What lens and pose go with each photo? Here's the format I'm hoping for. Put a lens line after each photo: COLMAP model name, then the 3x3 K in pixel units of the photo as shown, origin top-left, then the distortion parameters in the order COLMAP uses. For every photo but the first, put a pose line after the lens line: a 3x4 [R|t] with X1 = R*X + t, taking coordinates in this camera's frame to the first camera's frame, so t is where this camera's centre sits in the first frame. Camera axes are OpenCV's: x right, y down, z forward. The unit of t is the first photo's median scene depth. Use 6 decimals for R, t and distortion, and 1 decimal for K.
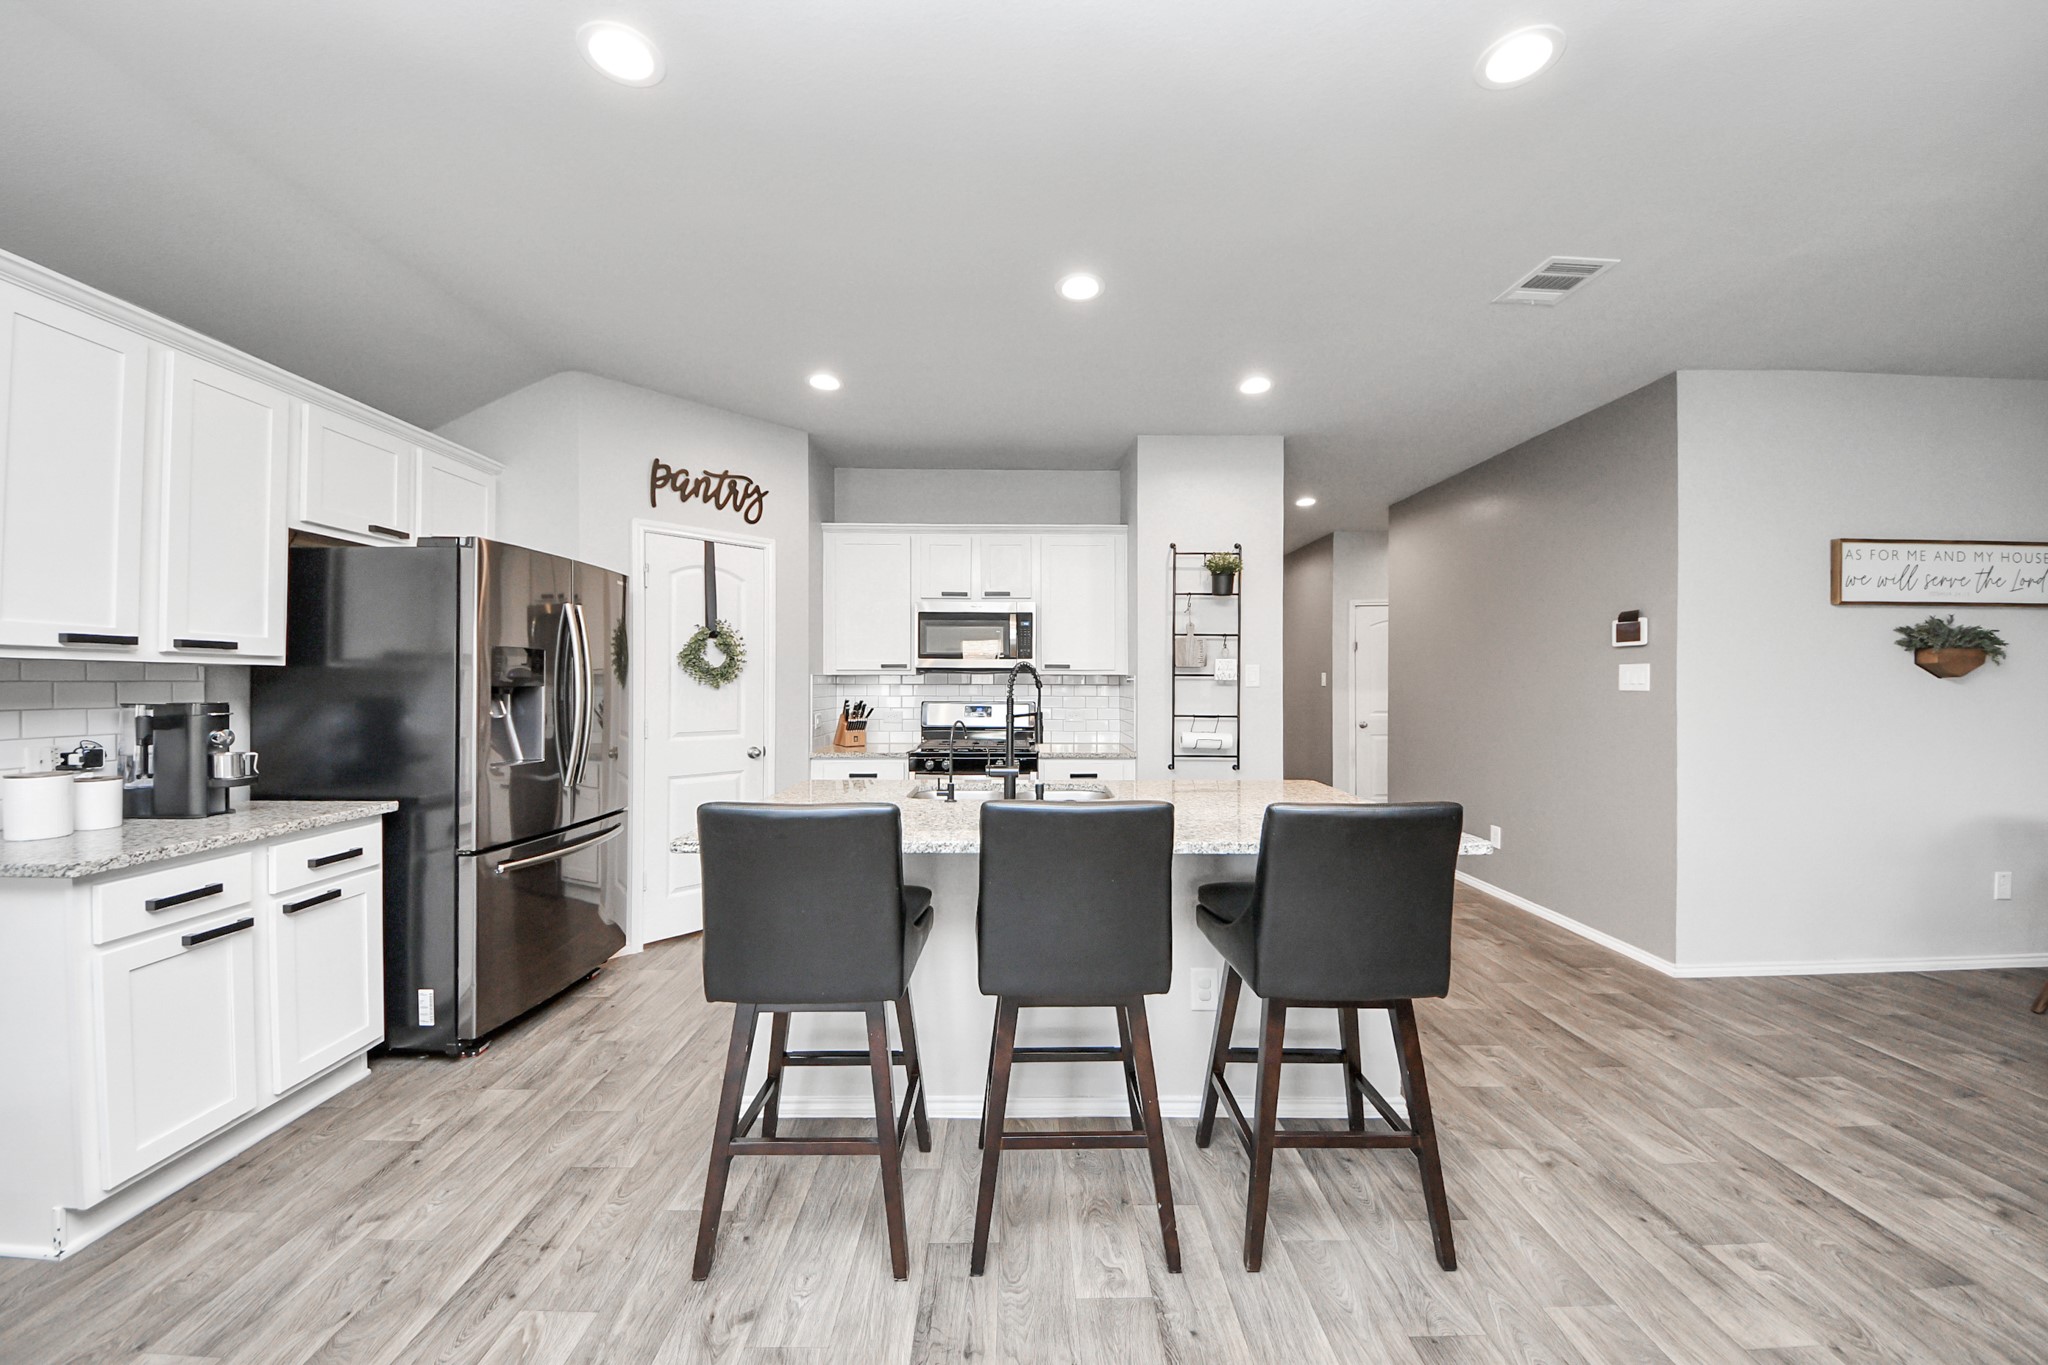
lens RADIAL K [[733.7, 0, 1024.0], [0, 733.7, 682.5], [0, 0, 1]] dist [0.025578, -0.015671]
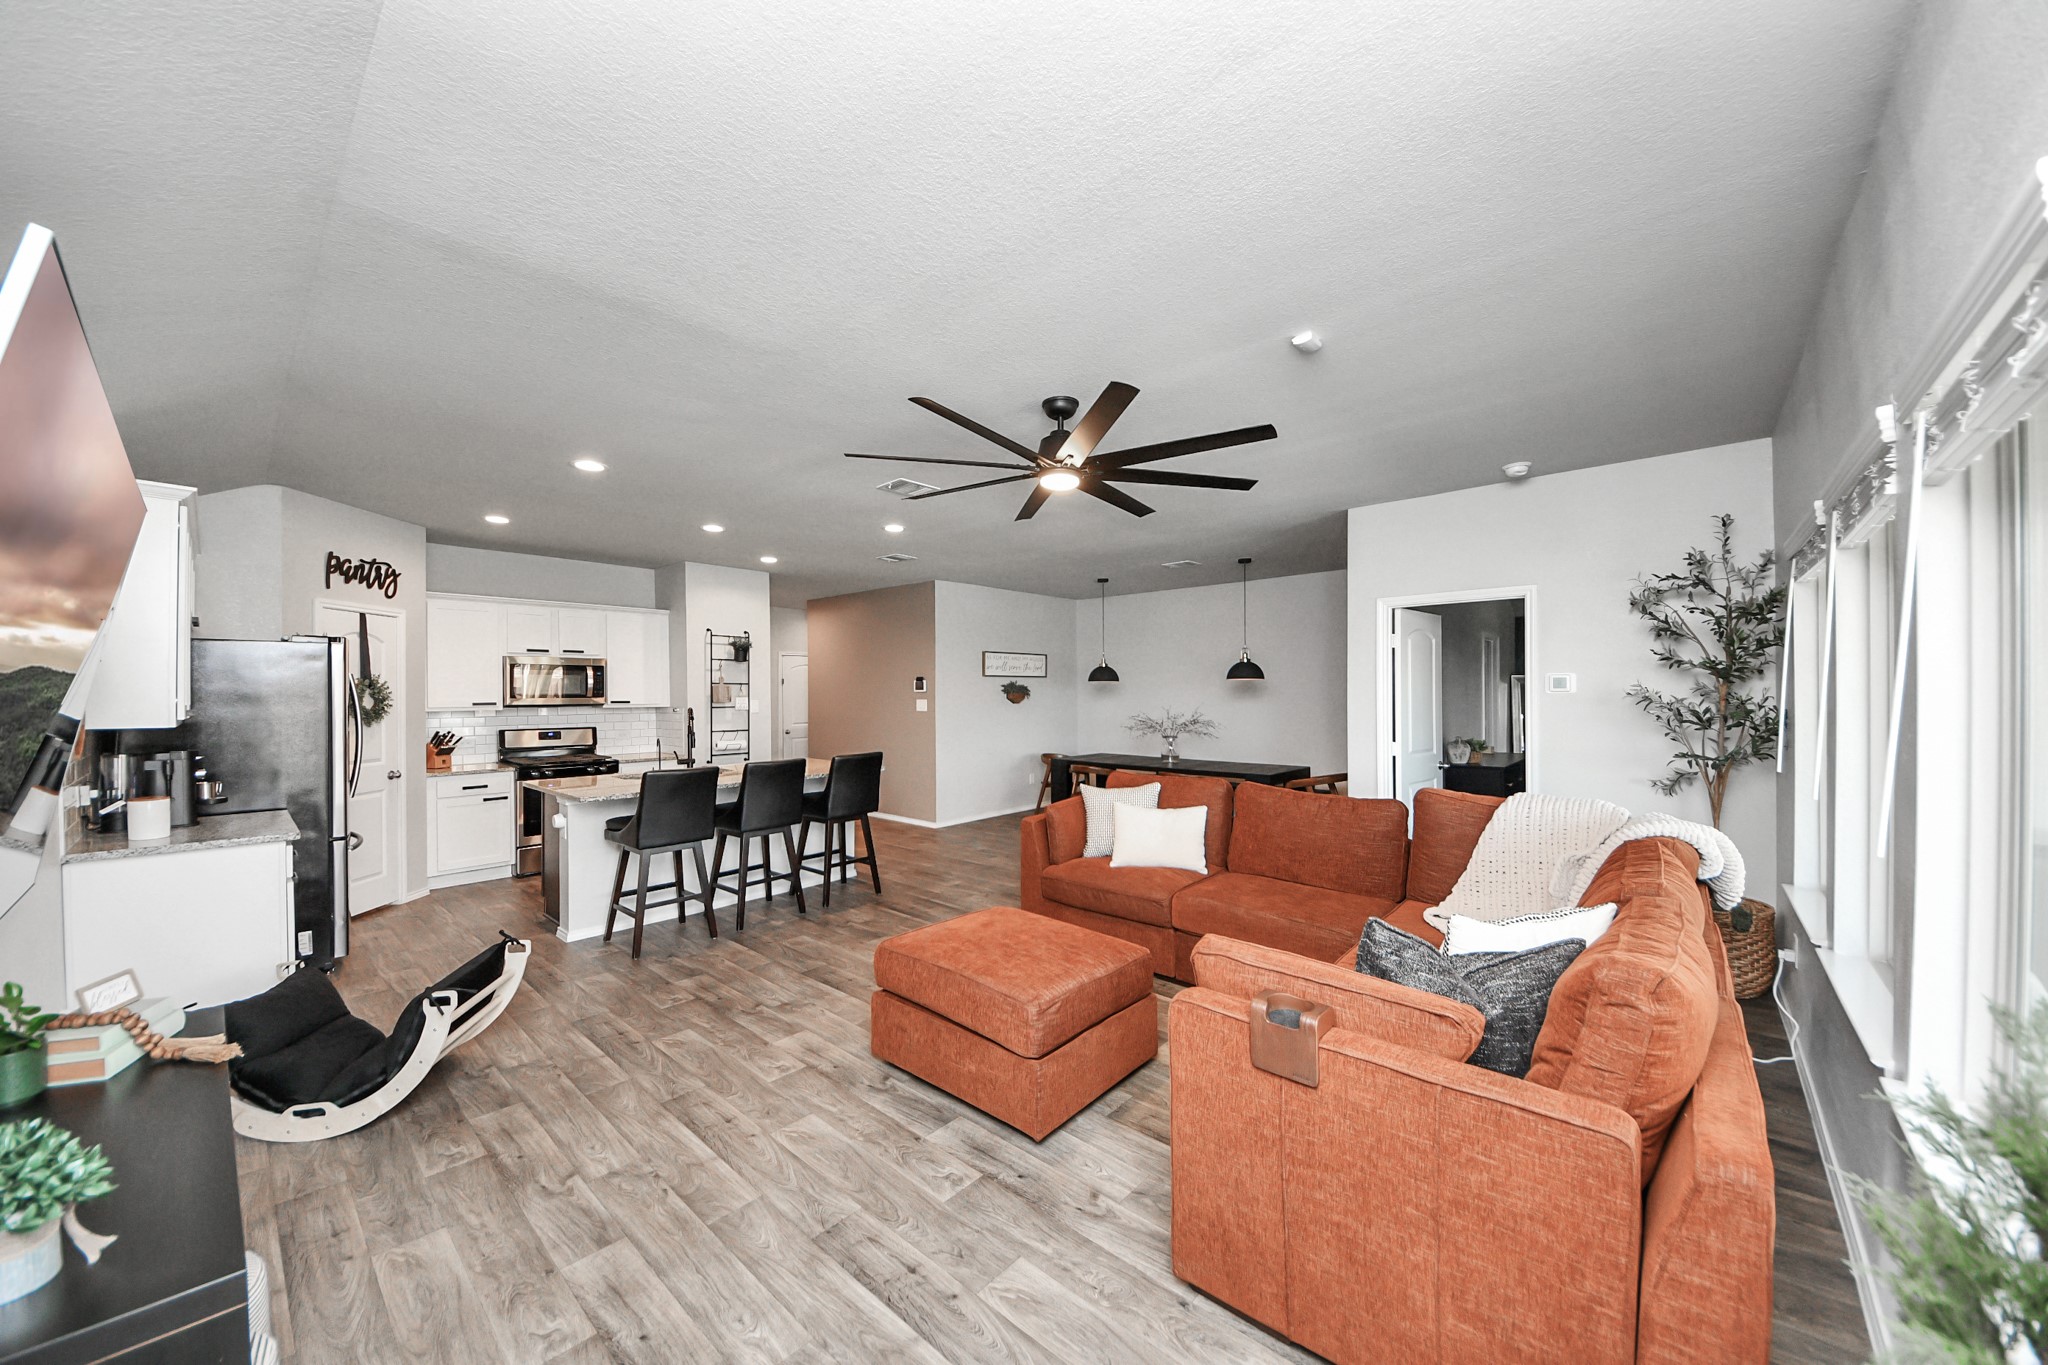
lens RADIAL K [[729.7, 0, 1080.0], [0, 729.7, 689.1], [0, 0, 1]] dist [-0.035417, -0.000166]
pose [[0.627878, -0.004210, 0.778300, -0.595933], [0.005960, 0.999982, 0.000601, -0.051367], [-0.778289, 0.004261, 0.627892, -0.753705]]
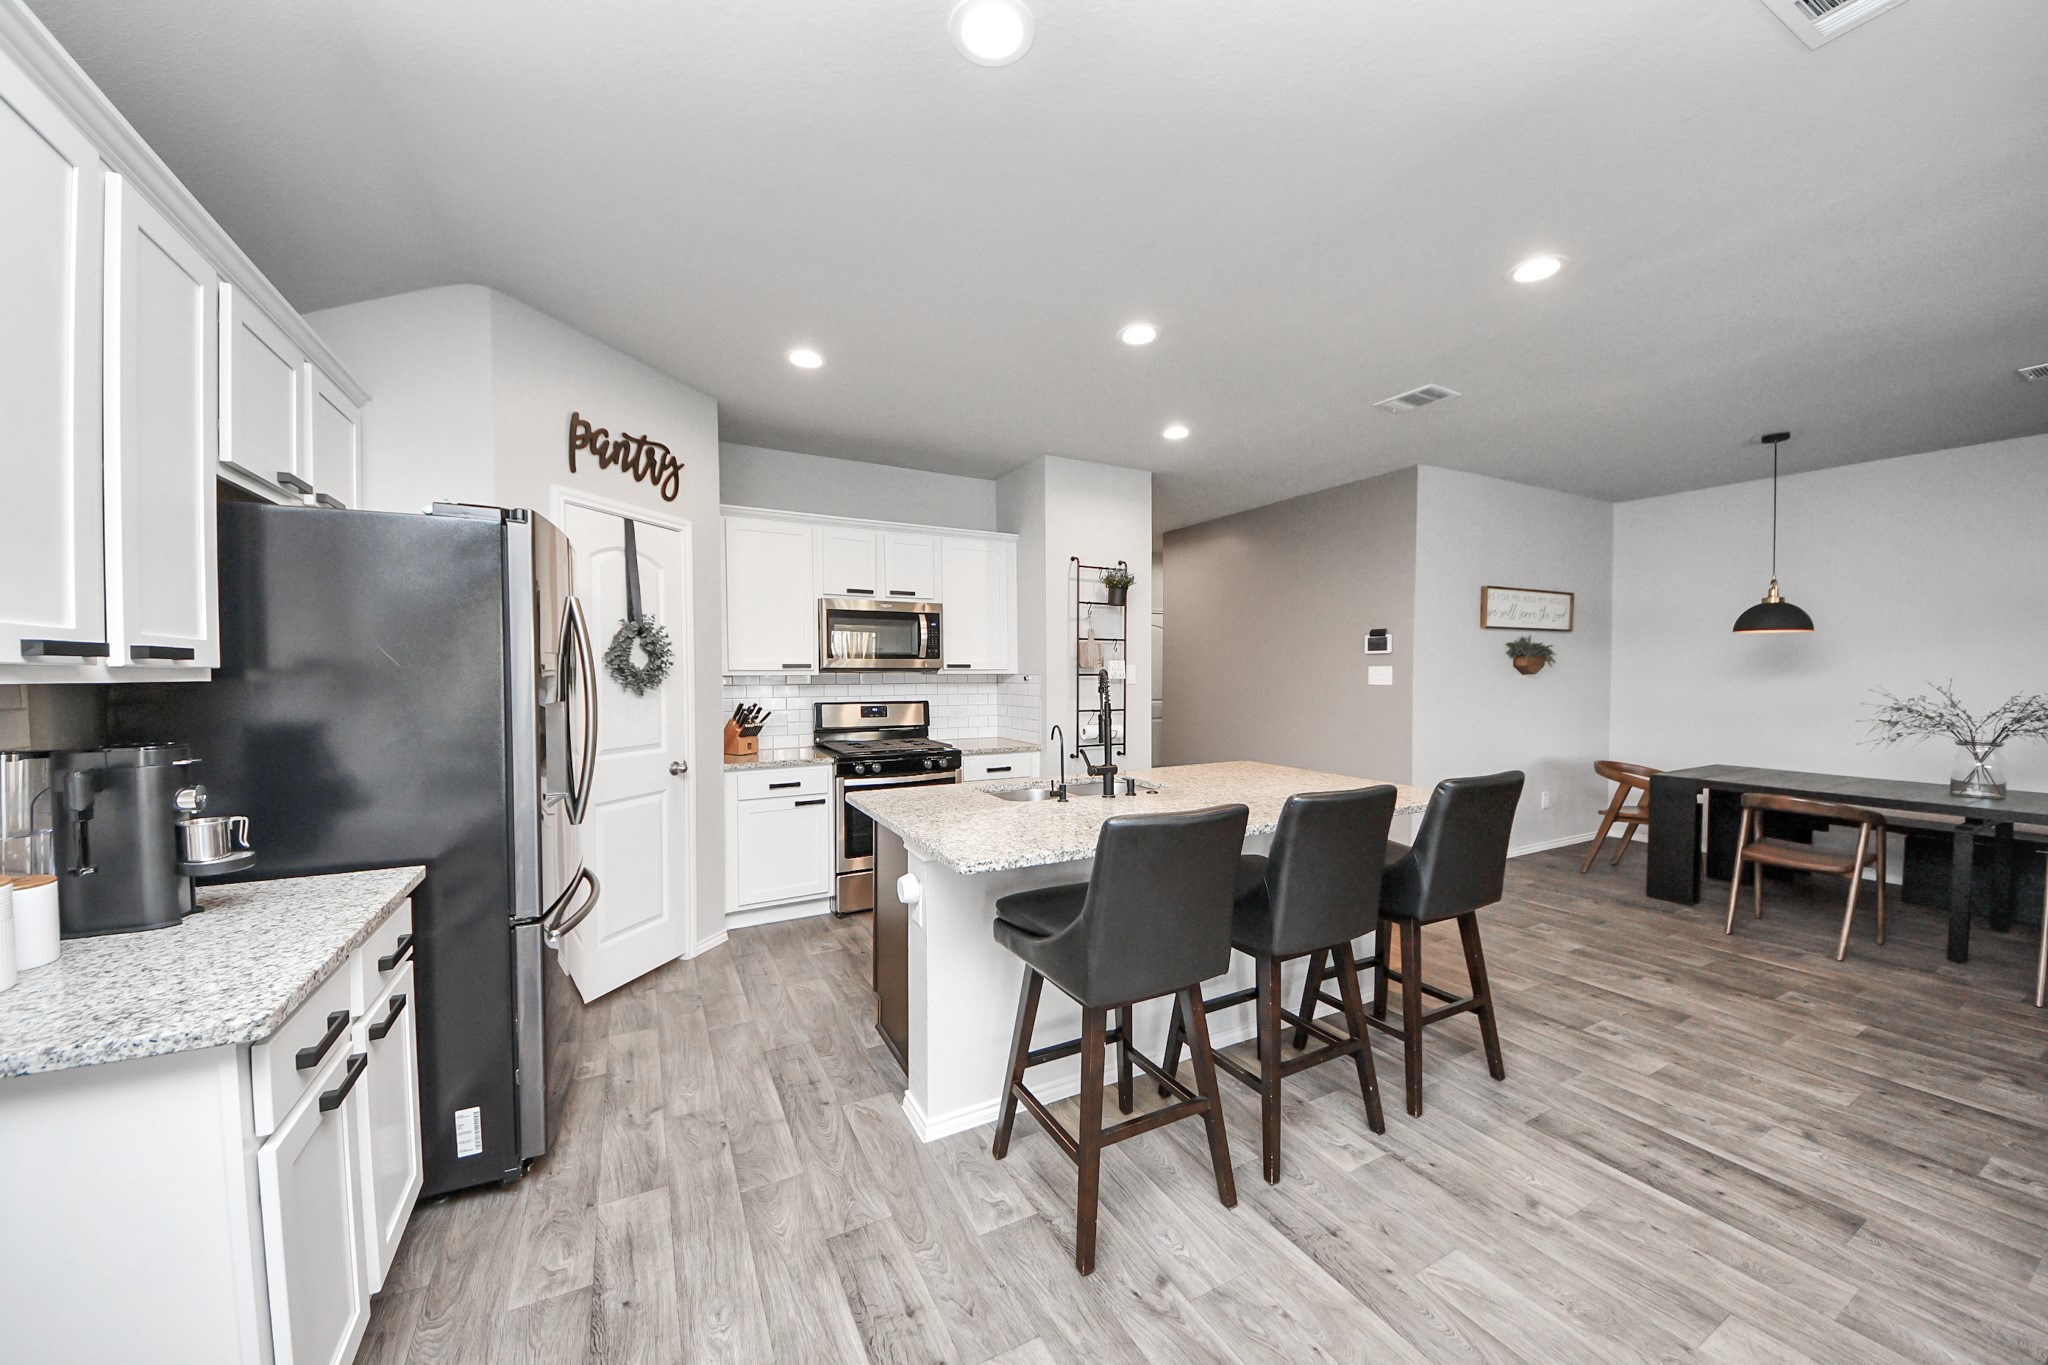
lens RADIAL K [[724.8, 0, 1016.4], [0, 724.8, 692.2], [0, 0, 1]] dist [0.024989, -0.015252]
pose [[0.890515, -0.017804, 0.454605, -0.415193], [0.004464, 0.999528, 0.030401, -0.019027], [-0.454932, -0.025043, 0.890174, 0.061980]]
